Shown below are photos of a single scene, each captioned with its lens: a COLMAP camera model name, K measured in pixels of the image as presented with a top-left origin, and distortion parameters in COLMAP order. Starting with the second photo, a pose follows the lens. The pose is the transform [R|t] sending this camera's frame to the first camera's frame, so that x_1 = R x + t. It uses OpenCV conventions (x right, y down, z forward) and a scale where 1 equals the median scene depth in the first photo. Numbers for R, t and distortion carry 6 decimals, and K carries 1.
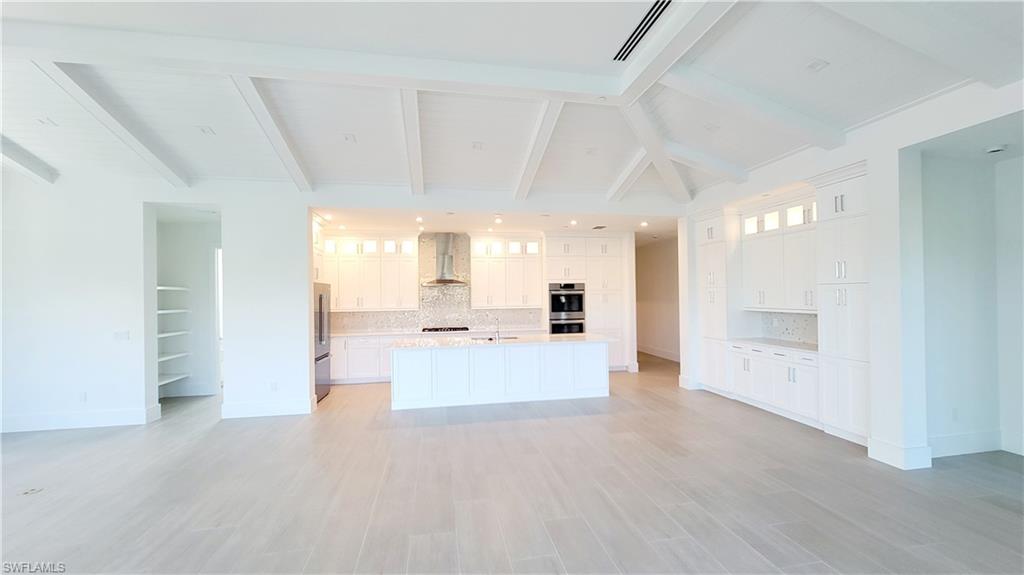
lens RADIAL K [[418.9, 0, 507.6], [0, 418.9, 292.0], [0, 0, 1]] dist [-0.000698, 0.000132]
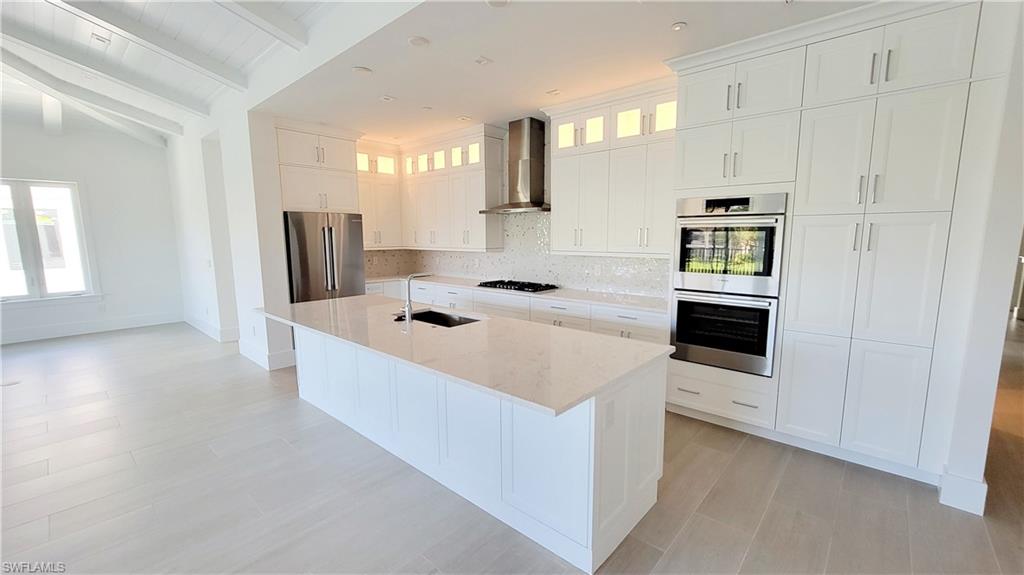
lens RADIAL K [[418.9, 0, 507.6], [0, 418.9, 292.0], [0, 0, 1]] dist [-0.000698, 0.000132]
pose [[0.619253, 0.117492, -0.776351, 0.325685], [0.010212, 0.987453, 0.157585, 0.002269], [0.785125, -0.105513, 0.610284, 0.625796]]
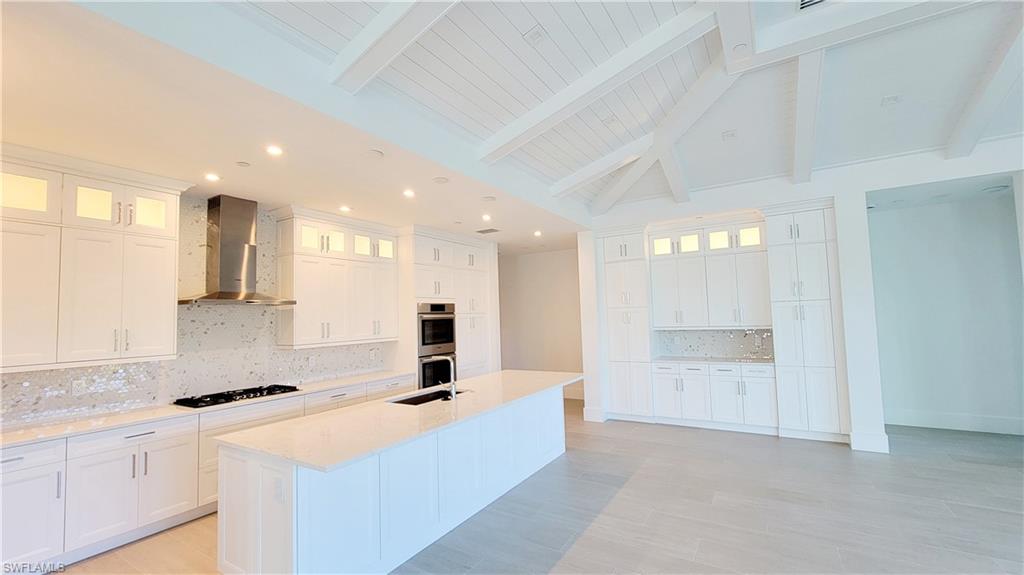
lens RADIAL K [[411.6, 0, 512.0], [0, 411.6, 287.5], [0, 0, 1]] dist [-0.019557, 0.000195]
pose [[0.667424, 0.043765, 0.743390, -0.298939], [0.018580, 0.996982, -0.075376, 0.007267], [-0.744446, 0.064120, 0.664597, 0.452029]]
